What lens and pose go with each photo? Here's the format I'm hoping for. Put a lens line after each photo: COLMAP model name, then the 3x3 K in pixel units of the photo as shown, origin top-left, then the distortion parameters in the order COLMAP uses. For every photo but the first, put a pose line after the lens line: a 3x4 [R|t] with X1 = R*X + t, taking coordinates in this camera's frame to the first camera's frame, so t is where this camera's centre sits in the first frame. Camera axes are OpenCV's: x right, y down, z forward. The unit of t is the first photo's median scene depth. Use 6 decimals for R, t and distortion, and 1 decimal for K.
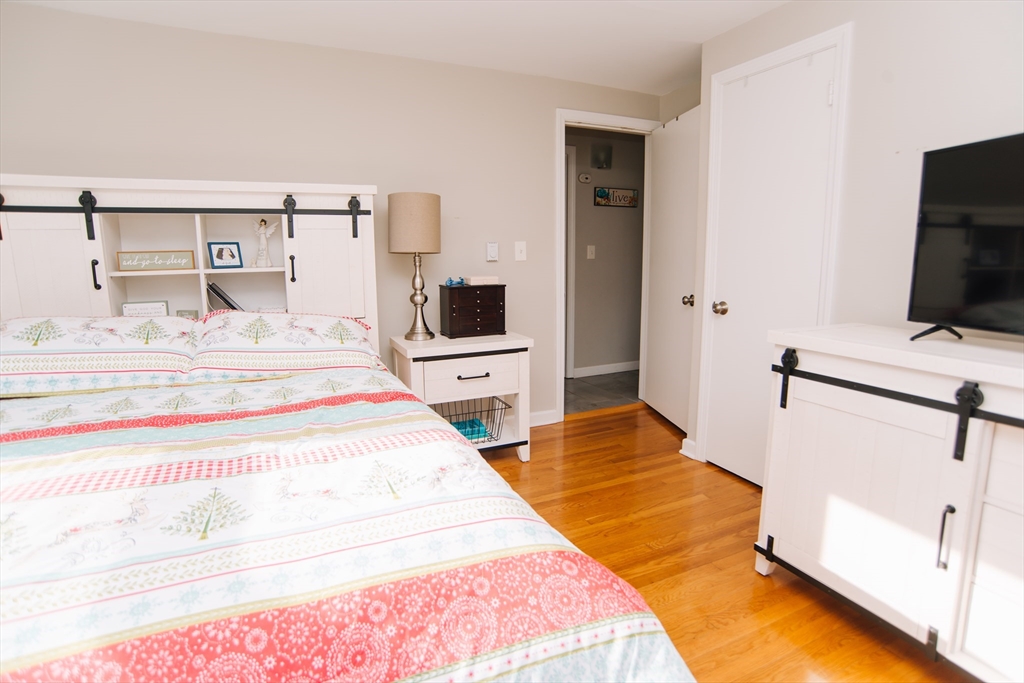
lens RADIAL K [[526.7, 0, 516.0], [0, 526.7, 332.7], [0, 0, 1]] dist [-0.100510, 0.049262]
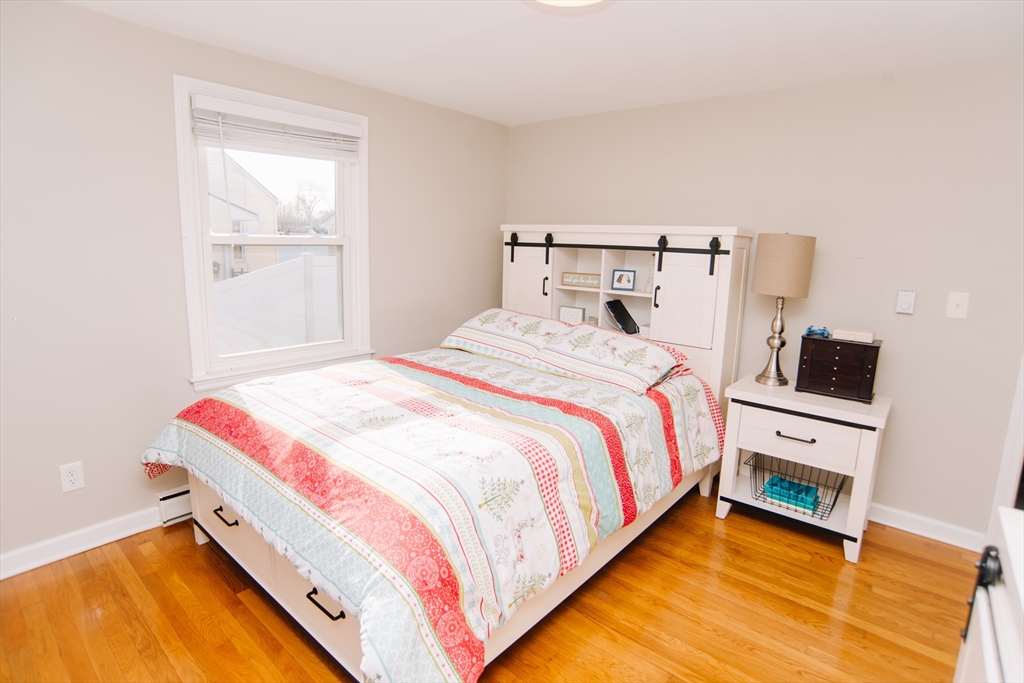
lens RADIAL K [[526.7, 0, 516.0], [0, 526.7, 332.7], [0, 0, 1]] dist [-0.100510, 0.049262]
pose [[0.420318, 0.172658, -0.890799, 0.553656], [-0.173094, 0.978958, 0.108072, -0.123848], [0.890714, 0.108767, 0.441360, 0.194723]]
